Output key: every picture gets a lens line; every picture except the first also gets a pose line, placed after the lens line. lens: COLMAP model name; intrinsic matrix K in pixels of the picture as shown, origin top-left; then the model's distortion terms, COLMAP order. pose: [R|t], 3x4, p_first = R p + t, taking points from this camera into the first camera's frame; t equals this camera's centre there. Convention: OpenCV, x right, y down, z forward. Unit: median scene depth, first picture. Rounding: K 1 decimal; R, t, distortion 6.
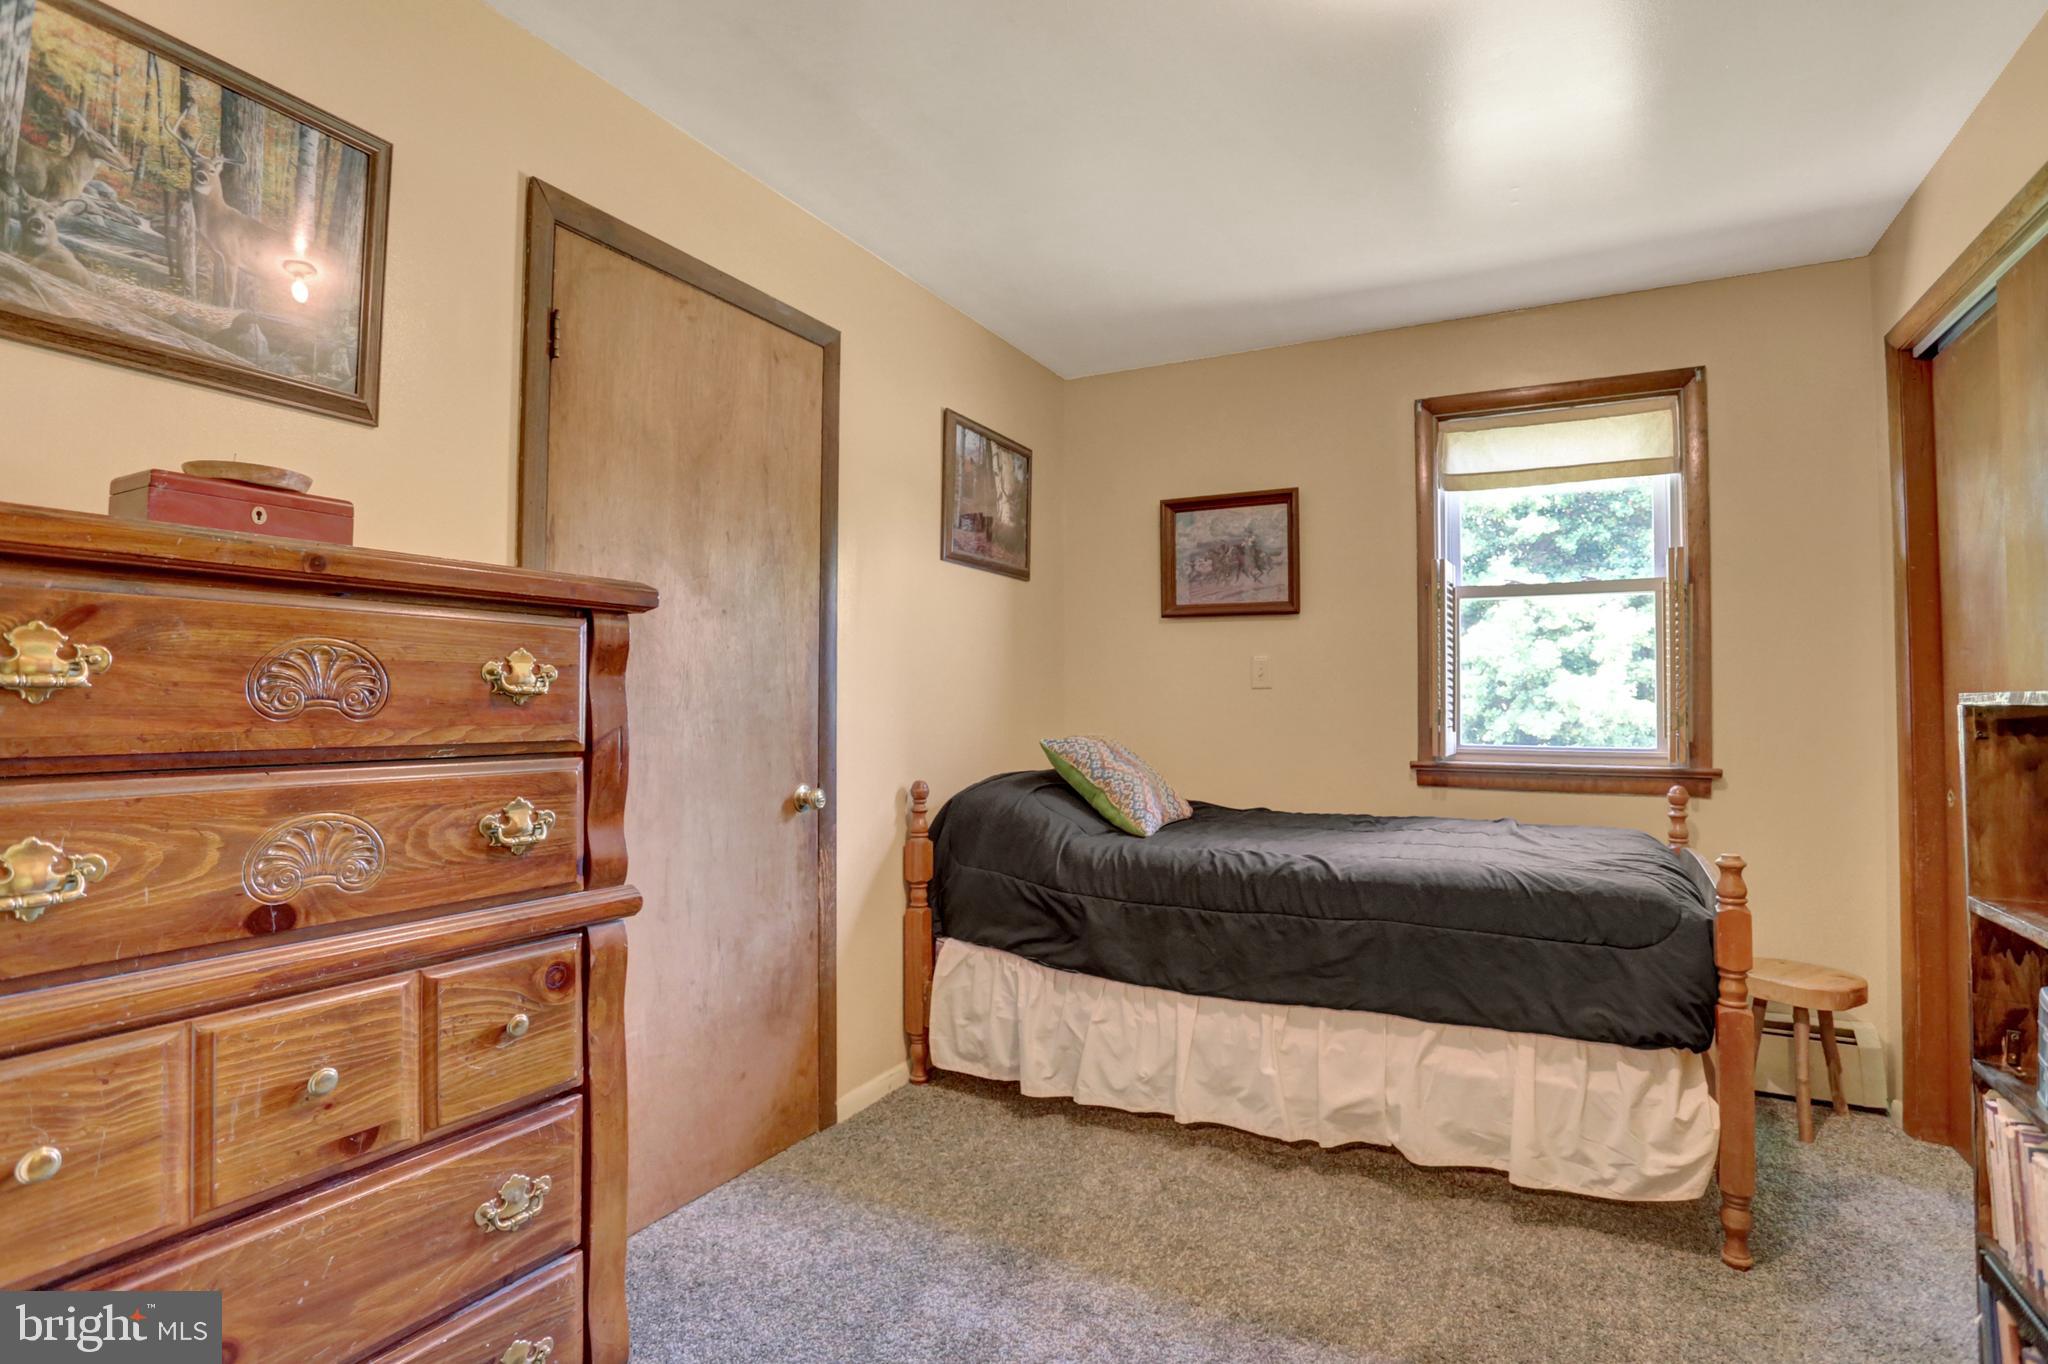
lens RADIAL K [[997.7, 0, 1030.2], [0, 997.7, 678.9], [0, 0, 1]] dist [-0.036382, 0.005858]
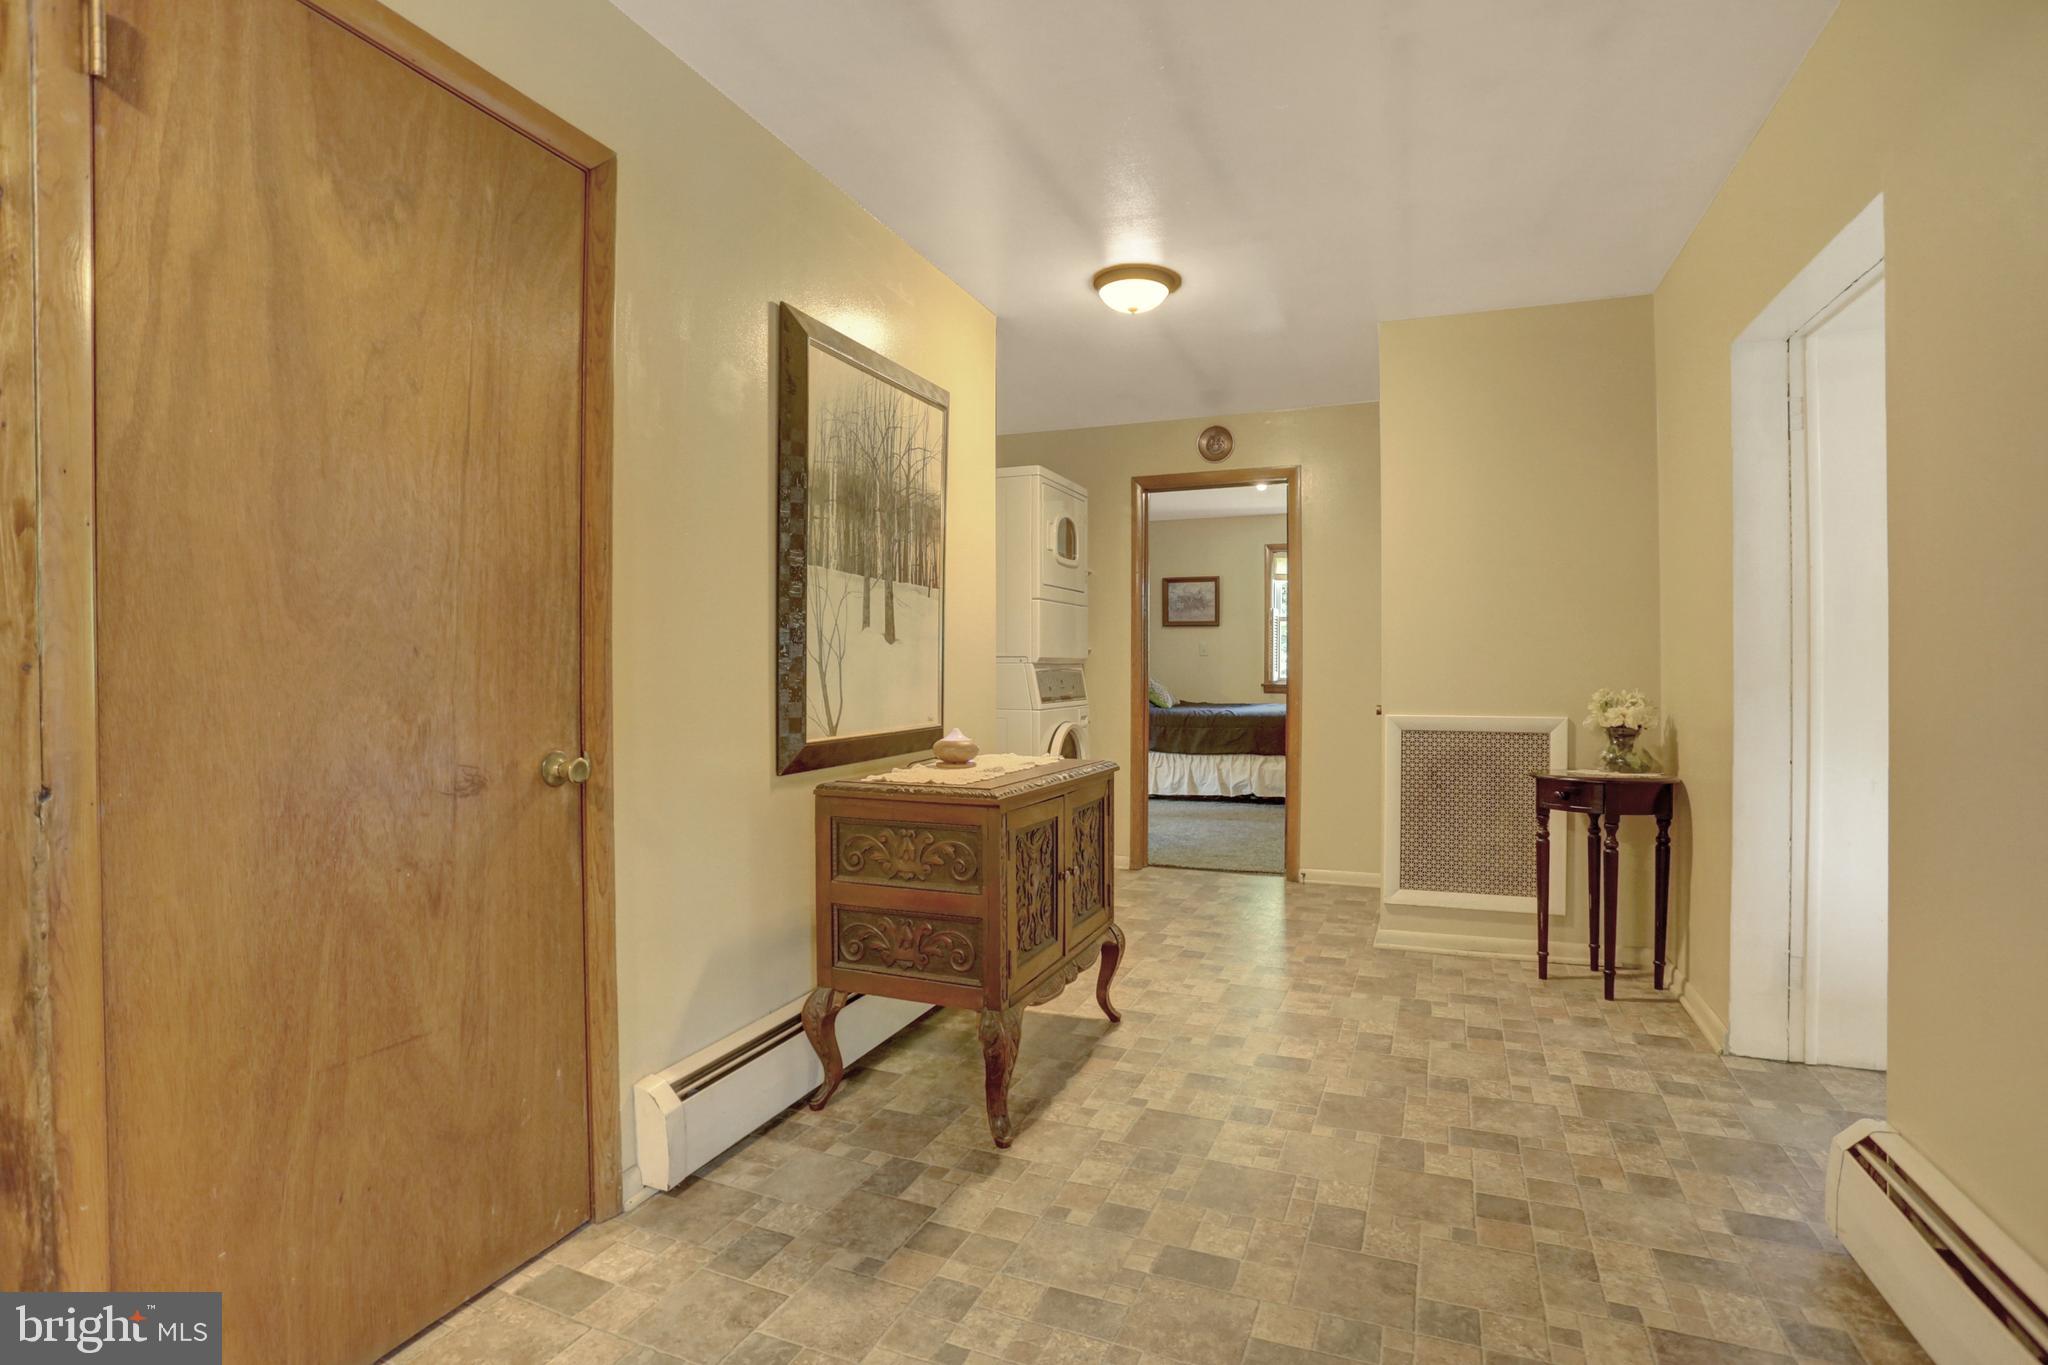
lens RADIAL K [[997.7, 0, 1022.8], [0, 997.7, 686.9], [0, 0, 1]] dist [-0.036382, 0.005858]
pose [[0.994635, -0.006823, 0.103226, -0.476281], [0.001955, 0.998884, 0.047191, -0.030216], [-0.103433, -0.046736, 0.993538, -1.435136]]
